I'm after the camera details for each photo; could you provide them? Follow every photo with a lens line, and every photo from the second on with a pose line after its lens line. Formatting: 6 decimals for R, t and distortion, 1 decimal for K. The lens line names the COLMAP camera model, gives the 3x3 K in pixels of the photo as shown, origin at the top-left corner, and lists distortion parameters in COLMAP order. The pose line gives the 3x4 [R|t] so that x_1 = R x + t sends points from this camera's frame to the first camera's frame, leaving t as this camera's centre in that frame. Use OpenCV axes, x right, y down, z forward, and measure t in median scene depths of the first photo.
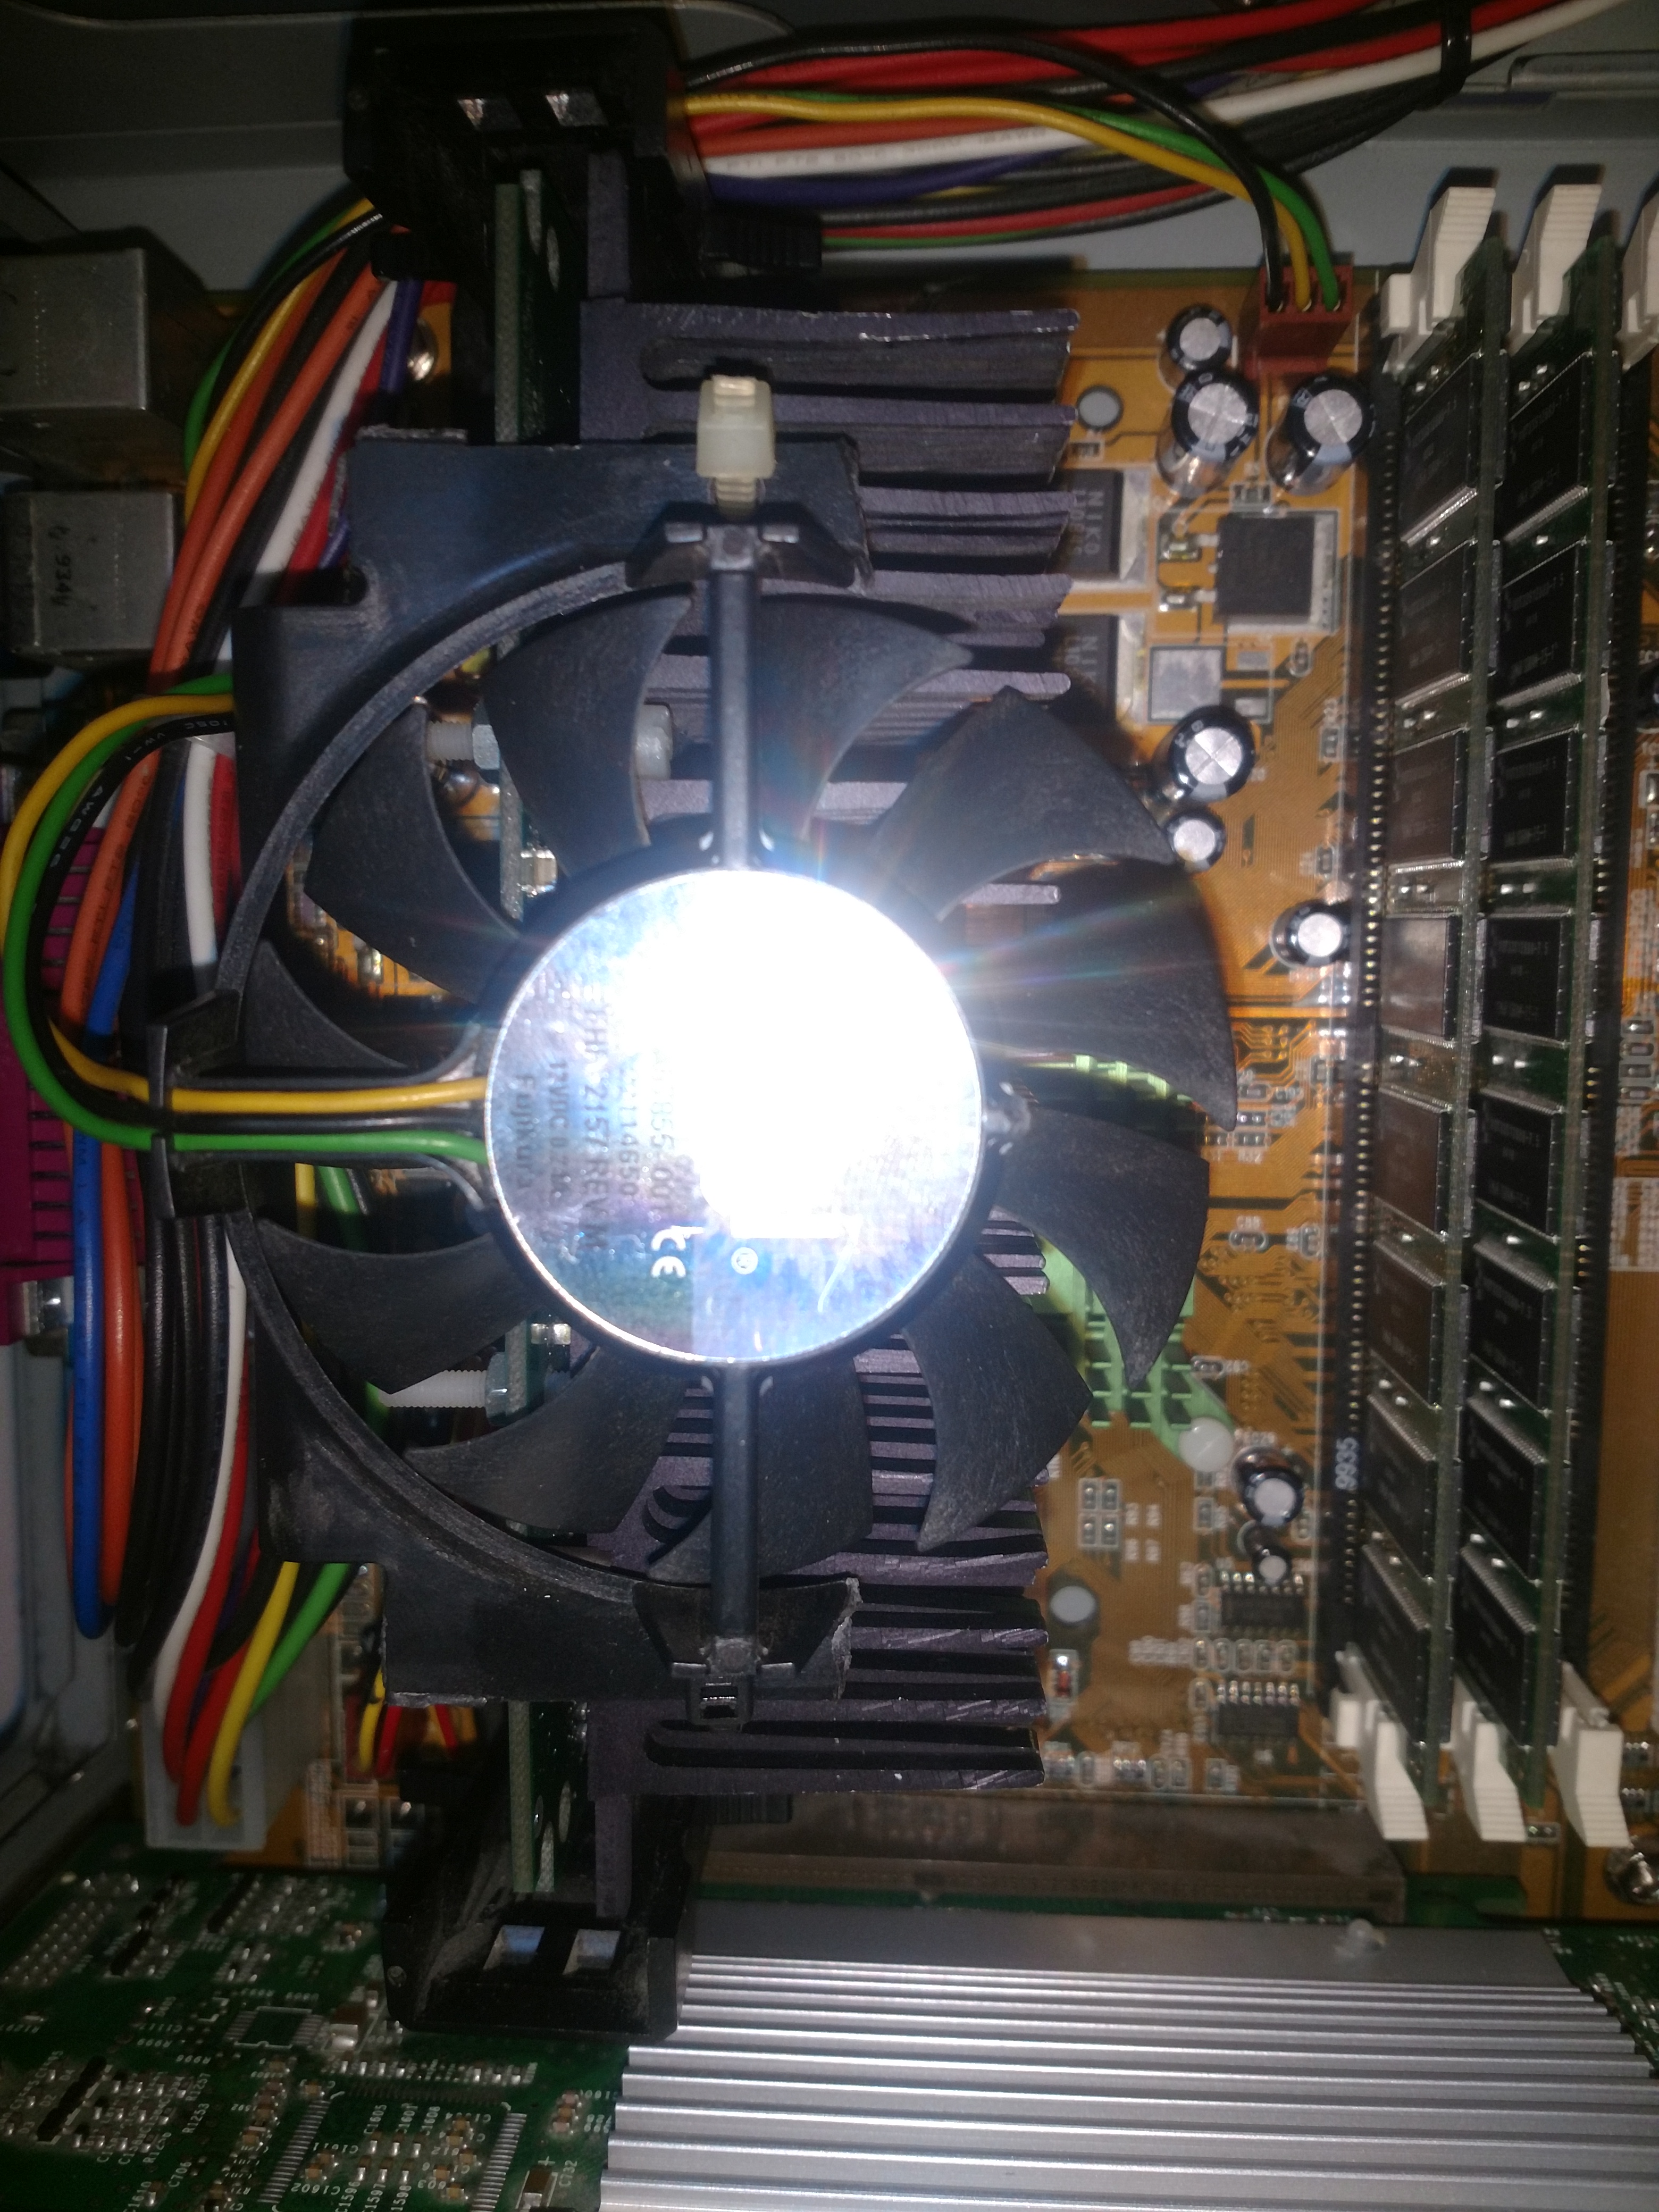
lens RADIAL K [[1830.7, 0, 829.5], [0, 1830.7, 1104.3], [0, 0, 1]] dist [-0.005681, -0.014753]
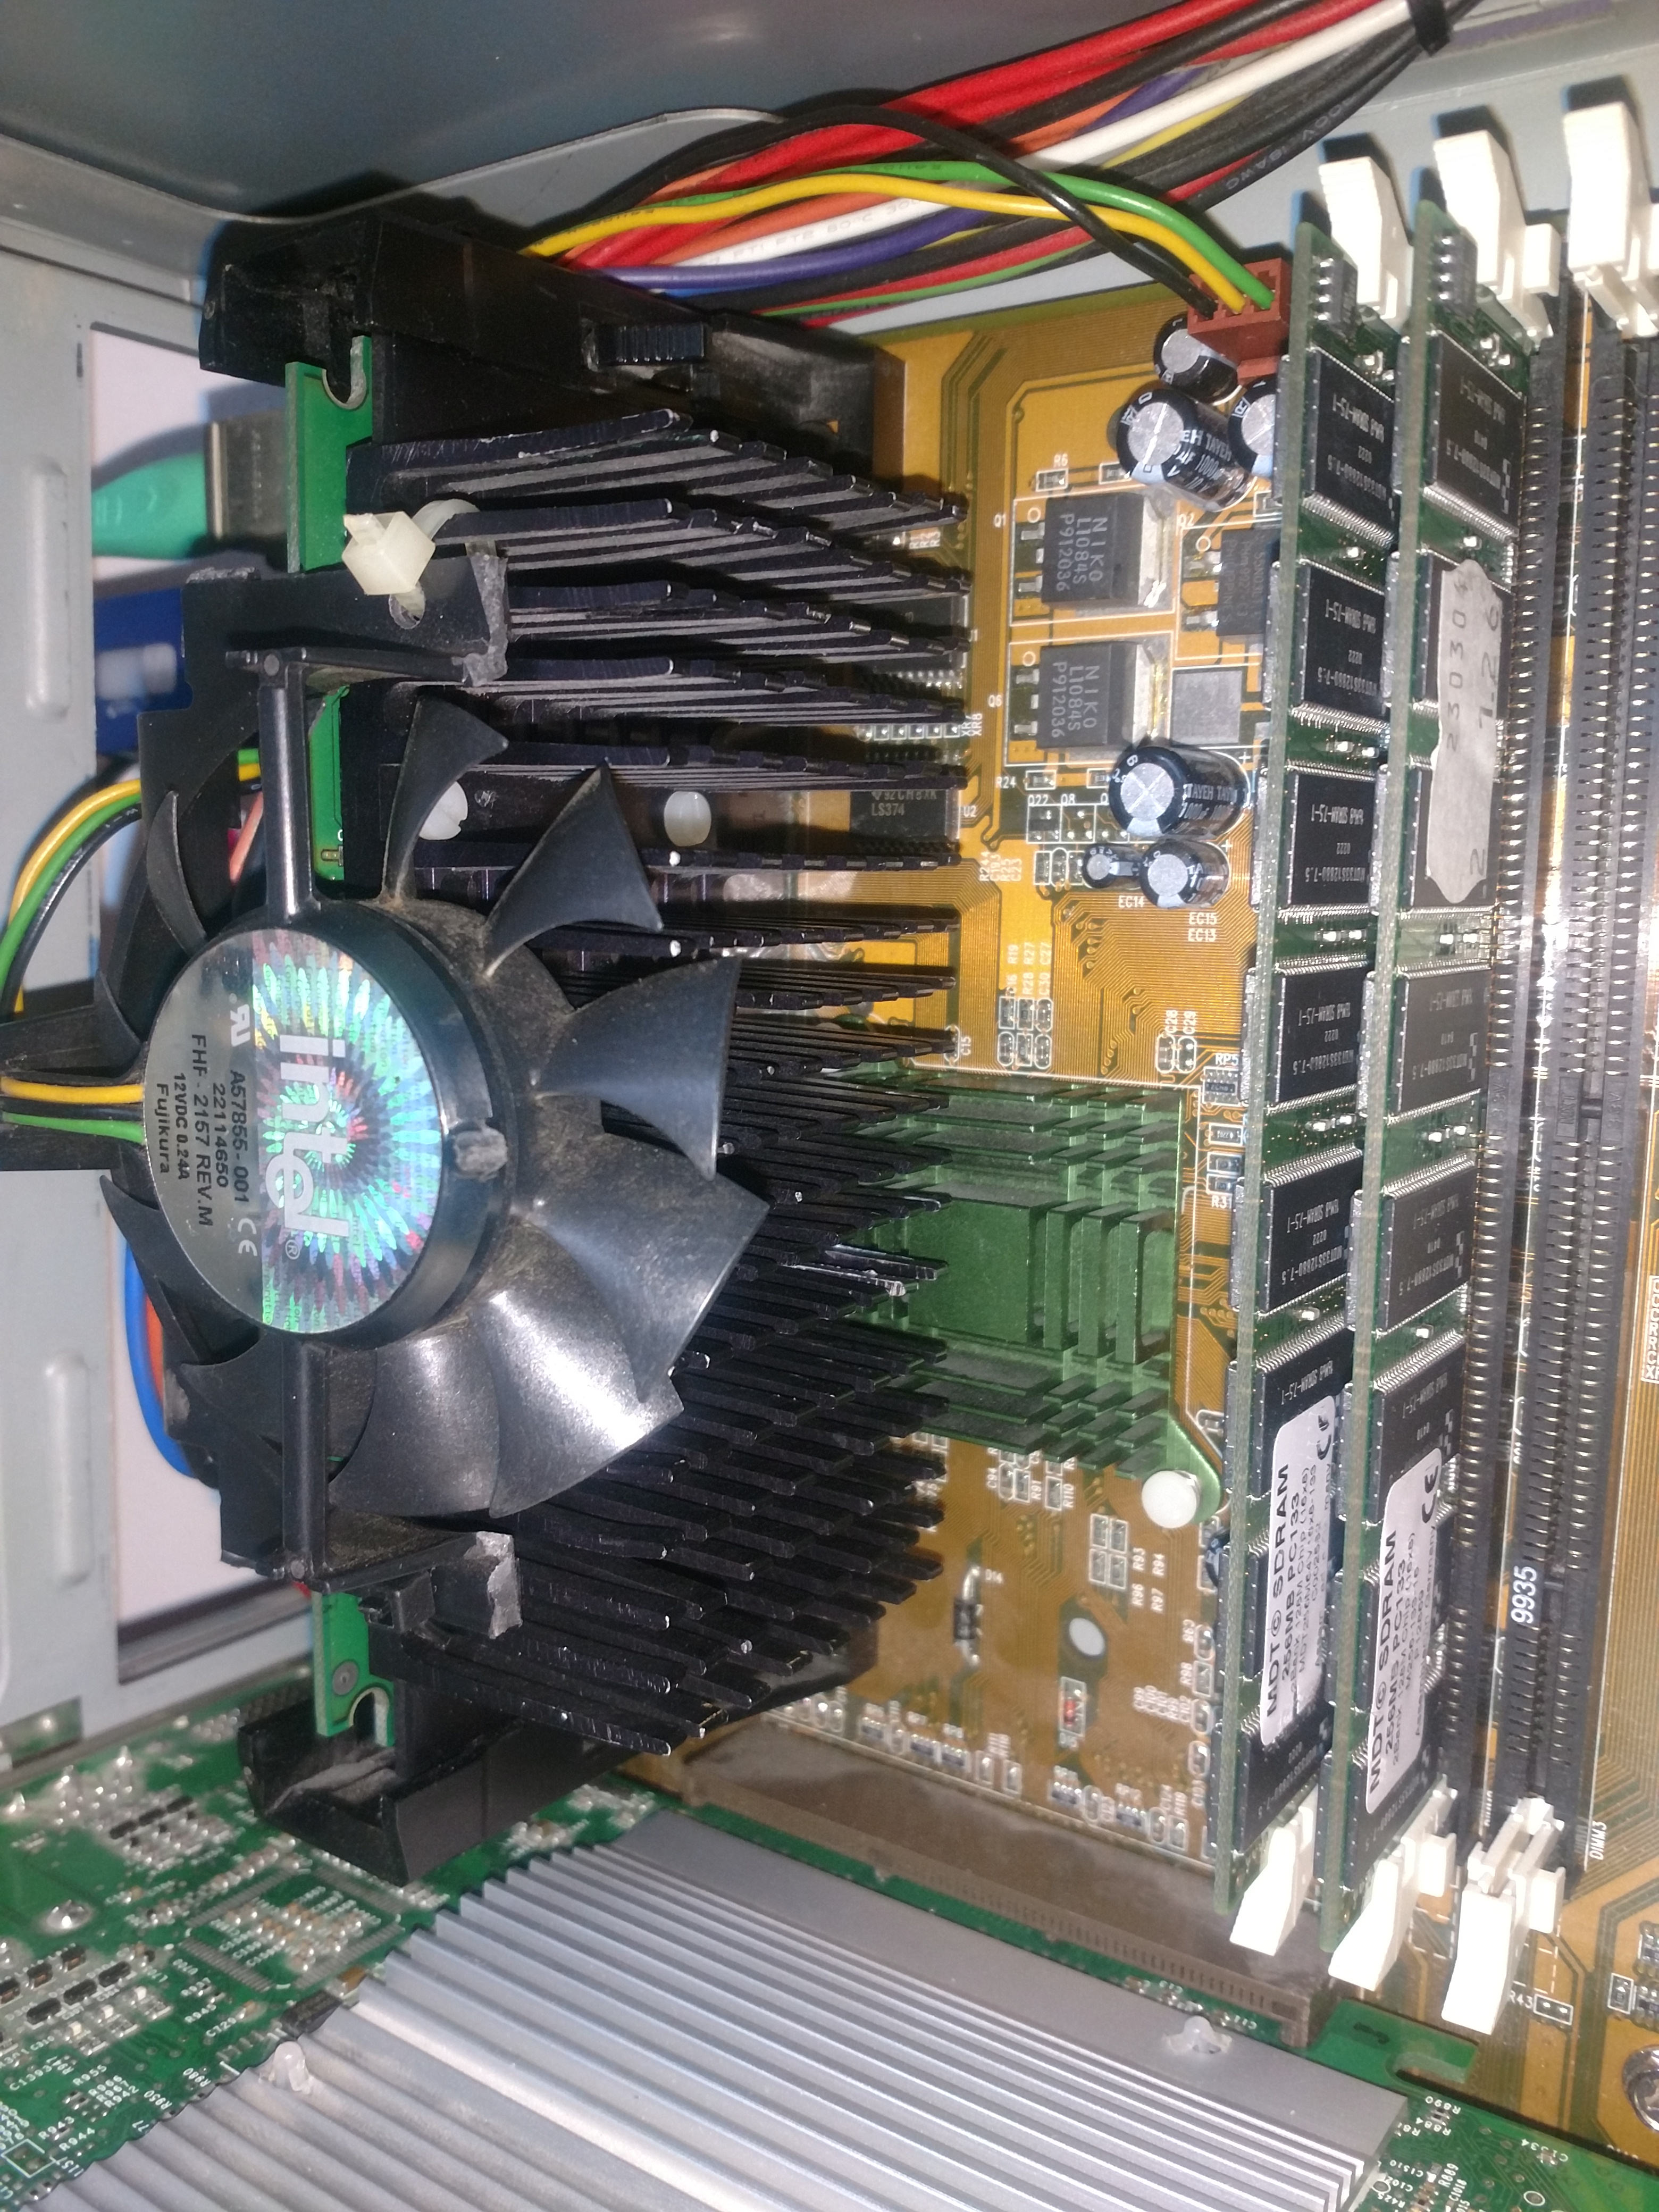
lens RADIAL K [[1830.7, 0, 838.9], [0, 1830.7, 1107.5], [0, 0, 1]] dist [-0.005681, -0.014753]
pose [[0.861109, 0.074512, -0.502931, 0.501596], [-0.062487, 0.997213, 0.040753, -0.046731], [0.504566, -0.003666, 0.863365, 0.074186]]
